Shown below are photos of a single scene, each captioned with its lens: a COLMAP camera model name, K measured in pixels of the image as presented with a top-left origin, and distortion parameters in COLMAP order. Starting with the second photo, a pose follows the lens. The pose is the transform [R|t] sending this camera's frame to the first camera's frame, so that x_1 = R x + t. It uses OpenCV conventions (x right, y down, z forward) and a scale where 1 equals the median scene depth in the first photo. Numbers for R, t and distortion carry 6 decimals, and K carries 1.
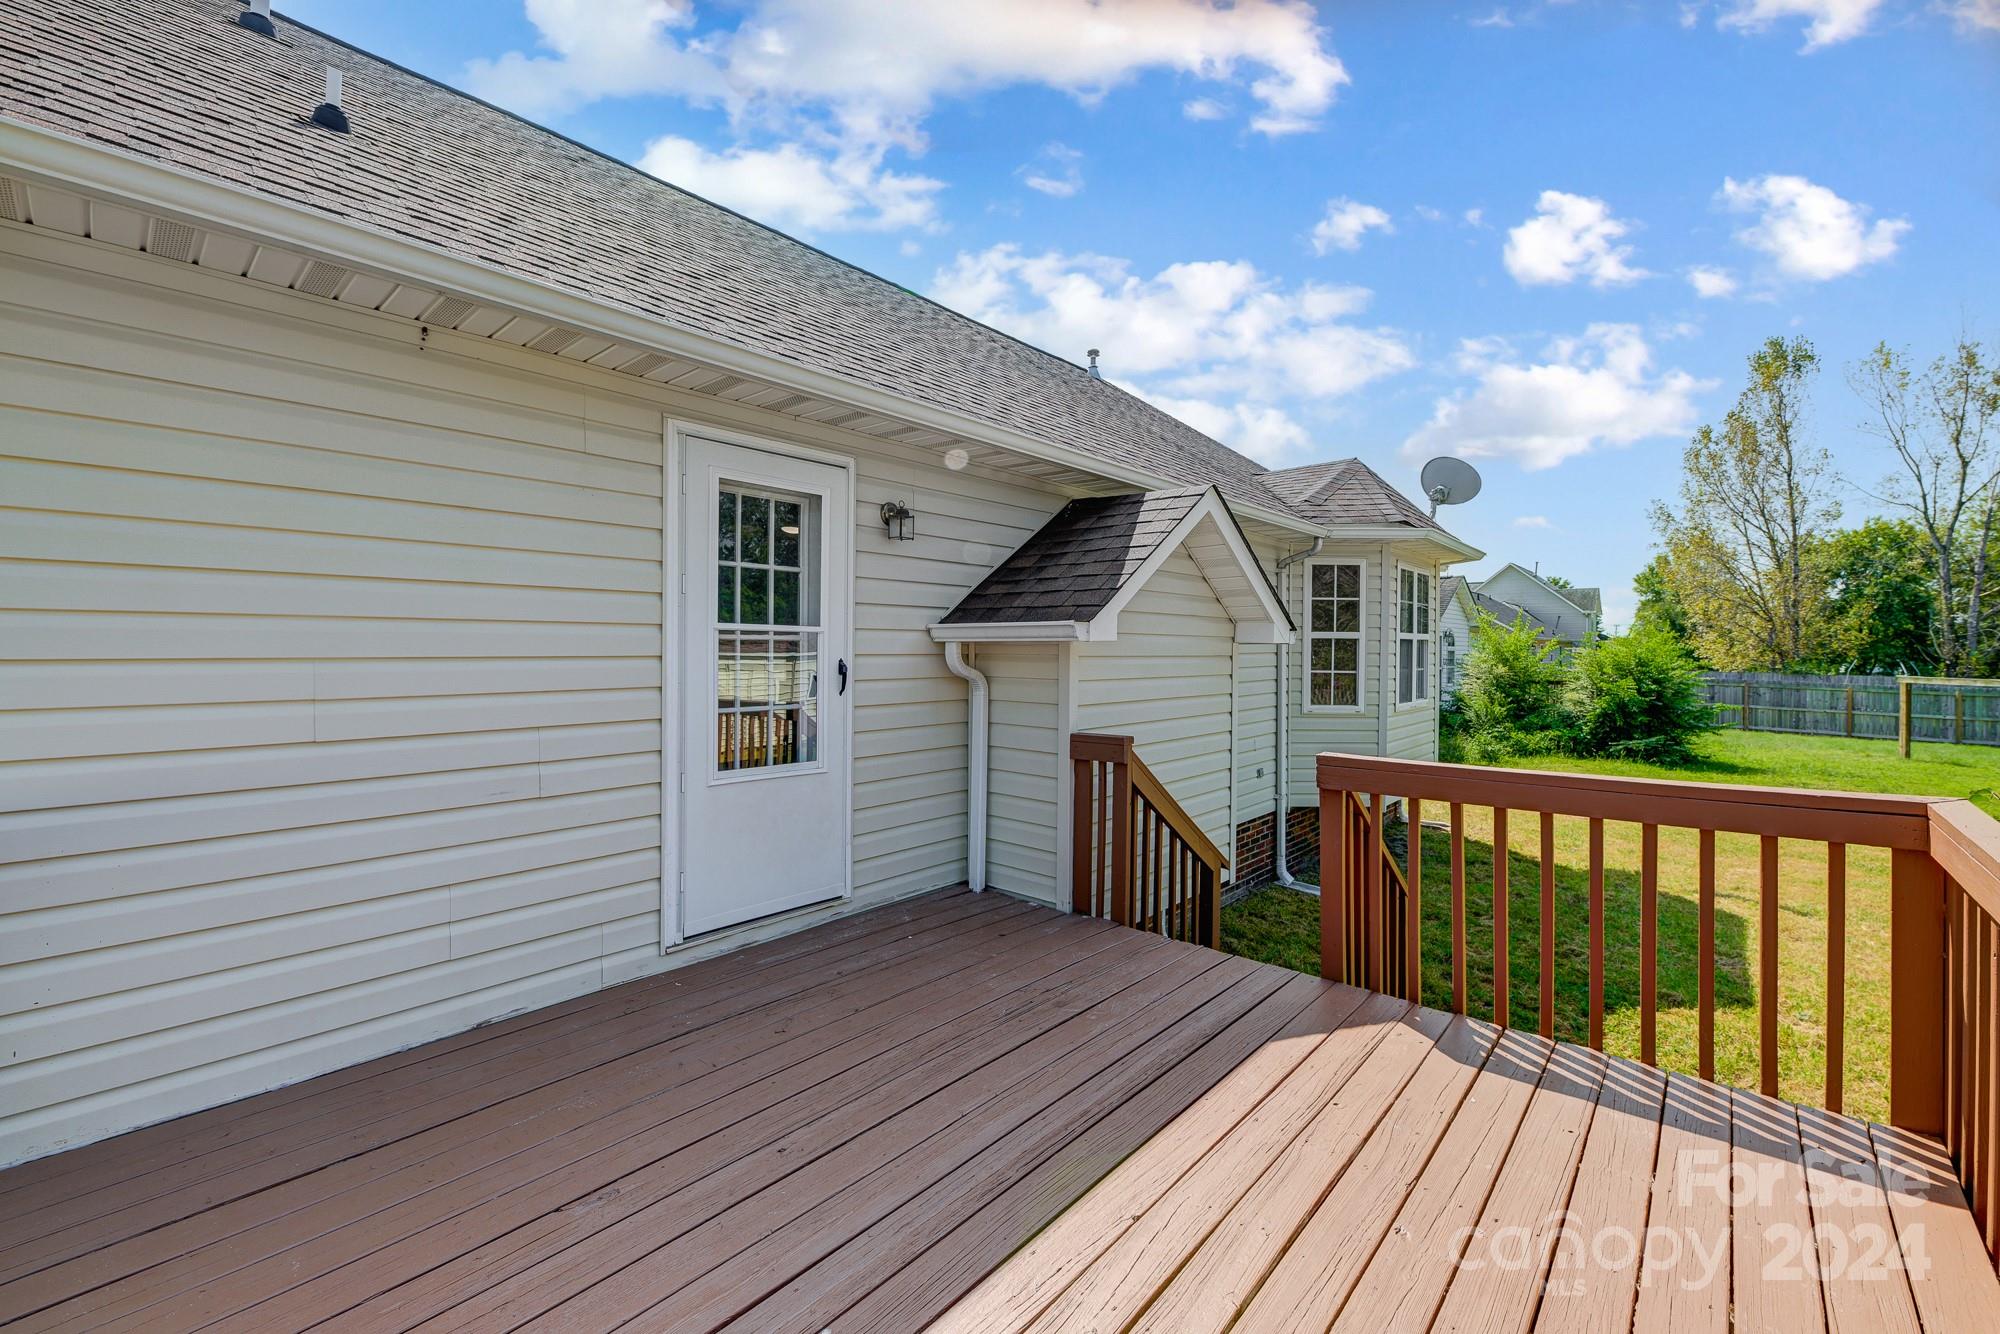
lens RADIAL K [[812.4, 0, 1003.2], [0, 812.4, 660.2], [0, 0, 1]] dist [0.013934, -0.009208]
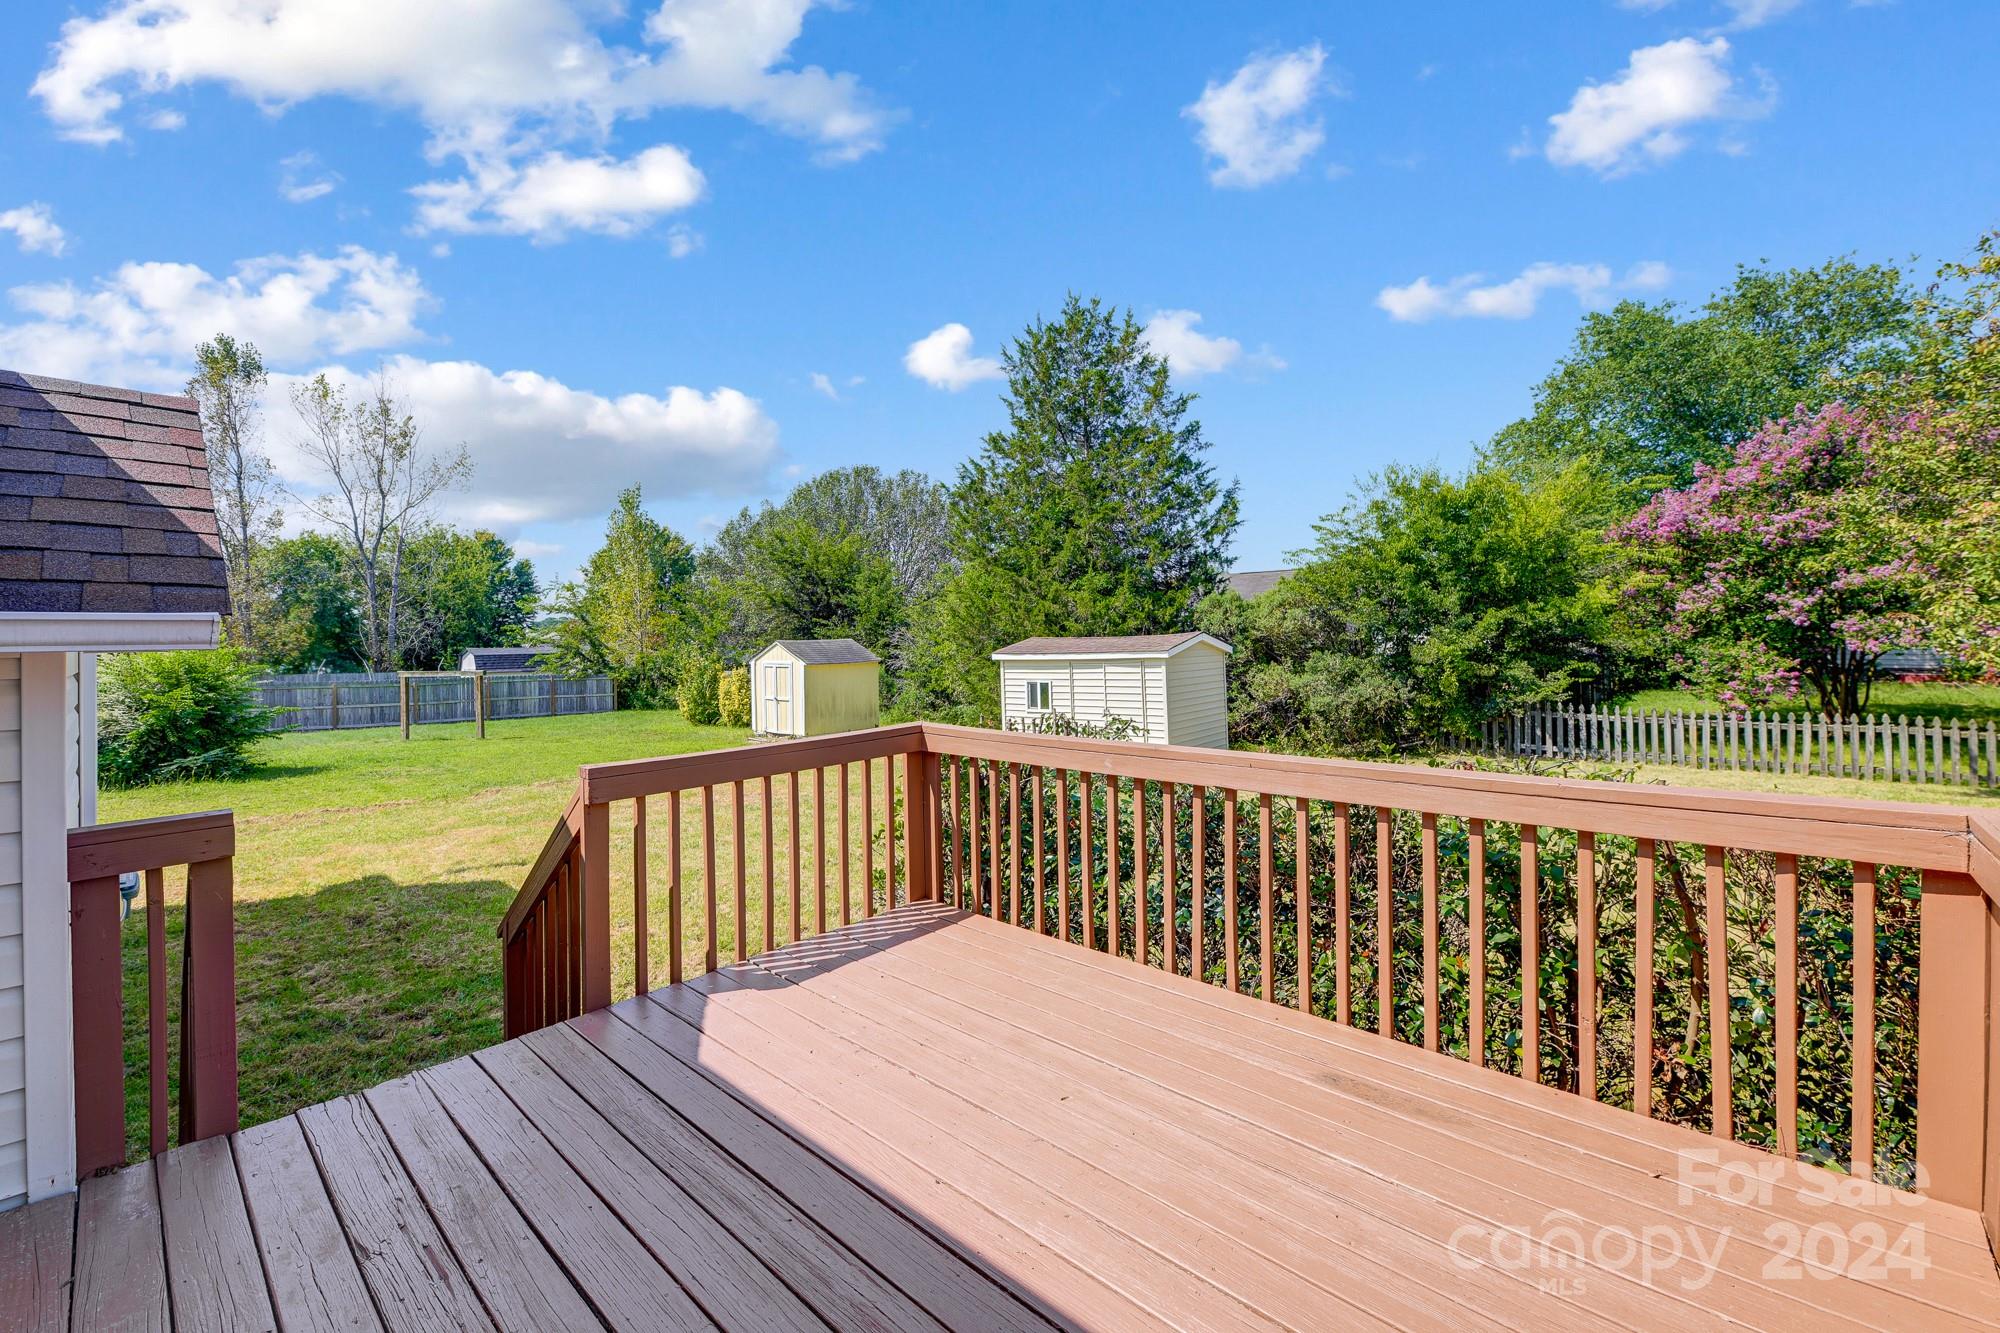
lens RADIAL K [[816.7, 0, 1020.0], [0, 816.7, 639.0], [0, 0, 1]] dist [0.016372, -0.008799]
pose [[0.023340, -0.004920, 0.999715, -0.432245], [0.033654, 0.999425, 0.004133, -0.012833], [-0.999161, 0.033548, 0.023492, 0.399579]]
